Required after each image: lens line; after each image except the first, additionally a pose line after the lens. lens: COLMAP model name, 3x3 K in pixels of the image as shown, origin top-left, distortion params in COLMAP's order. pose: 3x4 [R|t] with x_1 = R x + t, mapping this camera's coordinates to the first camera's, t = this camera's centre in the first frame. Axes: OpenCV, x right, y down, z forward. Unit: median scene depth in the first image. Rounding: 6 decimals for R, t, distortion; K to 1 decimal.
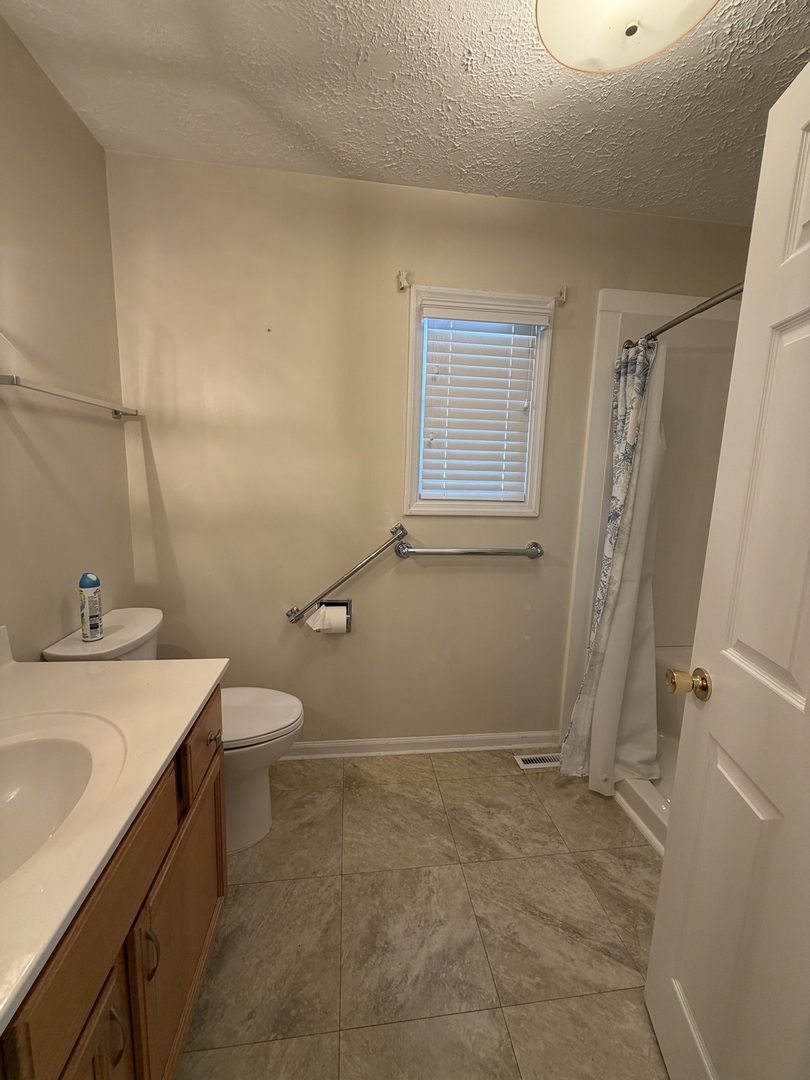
lens RADIAL K [[431.8, 0, 408.3], [0, 431.8, 539.6], [0, 0, 1]] dist [0.002950, 0.000811]
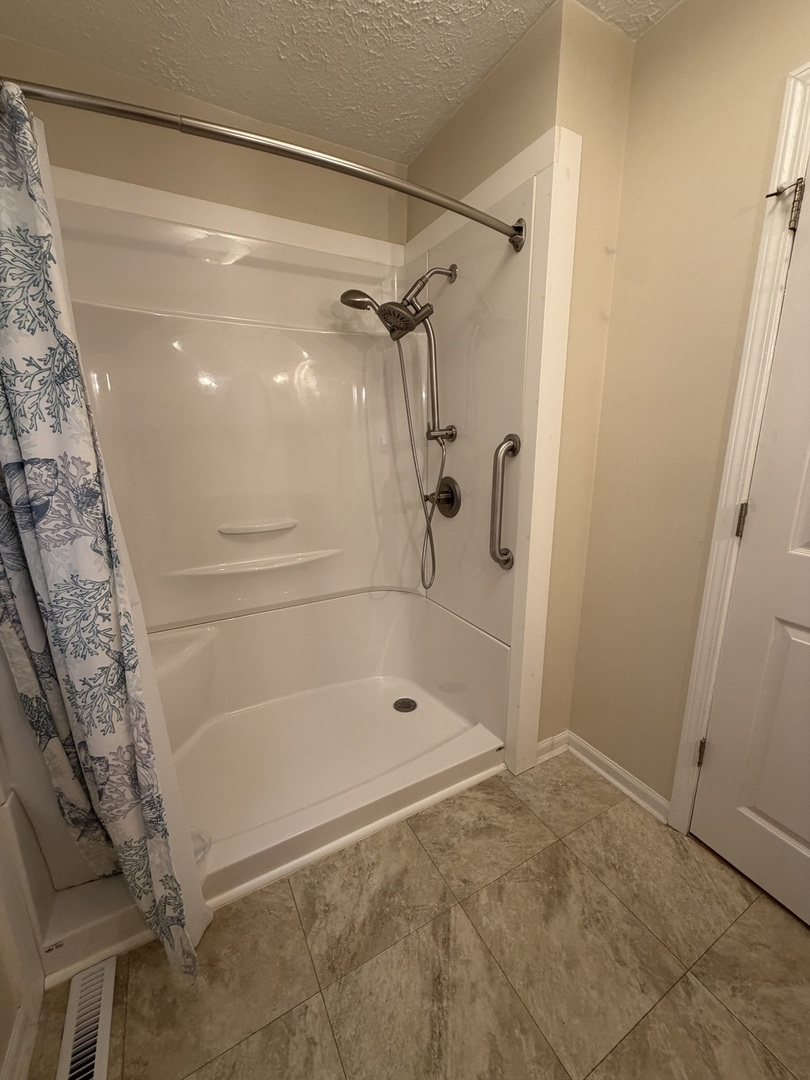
lens RADIAL K [[431.8, 0, 394.5], [0, 431.8, 545.6], [0, 0, 1]] dist [0.002950, 0.000811]
pose [[-0.355544, -0.240245, 0.903256, -0.124019], [0.154858, 0.937902, 0.310416, -0.130655], [-0.921742, 0.250243, -0.296262, 1.085204]]
